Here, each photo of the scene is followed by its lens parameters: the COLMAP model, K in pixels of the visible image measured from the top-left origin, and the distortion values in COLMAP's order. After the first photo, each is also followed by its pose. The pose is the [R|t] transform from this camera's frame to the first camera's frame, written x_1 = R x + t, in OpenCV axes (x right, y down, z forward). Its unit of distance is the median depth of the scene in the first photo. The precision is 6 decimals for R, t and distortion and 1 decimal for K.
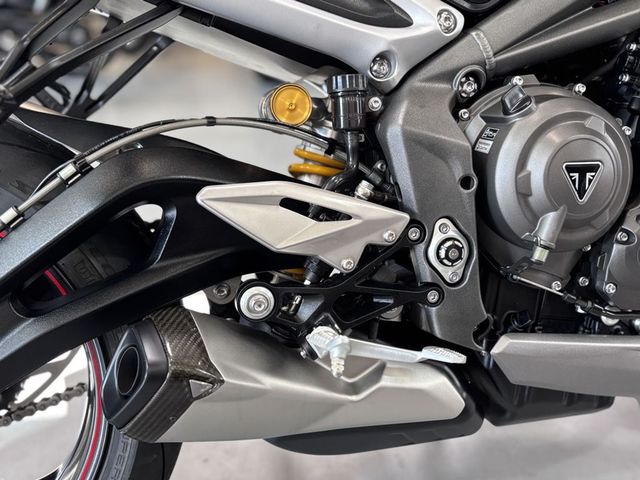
lens RADIAL K [[612.2, 0, 320.0], [0, 612.2, 240.2], [0, 0, 1]] dist [0.011553, 0.000000]
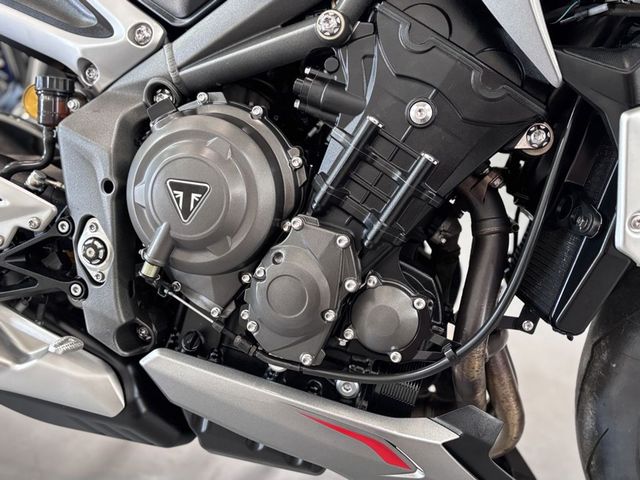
lens RADIAL K [[612.2, 0, 319.9], [0, 612.2, 239.5], [0, 0, 1]] dist [0.011553, 0.000000]
pose [[0.883634, 0.179861, -0.432251, 0.998351], [-0.199536, 0.979890, -0.000168, -0.075513], [0.423528, 0.086398, 0.901753, 0.217779]]
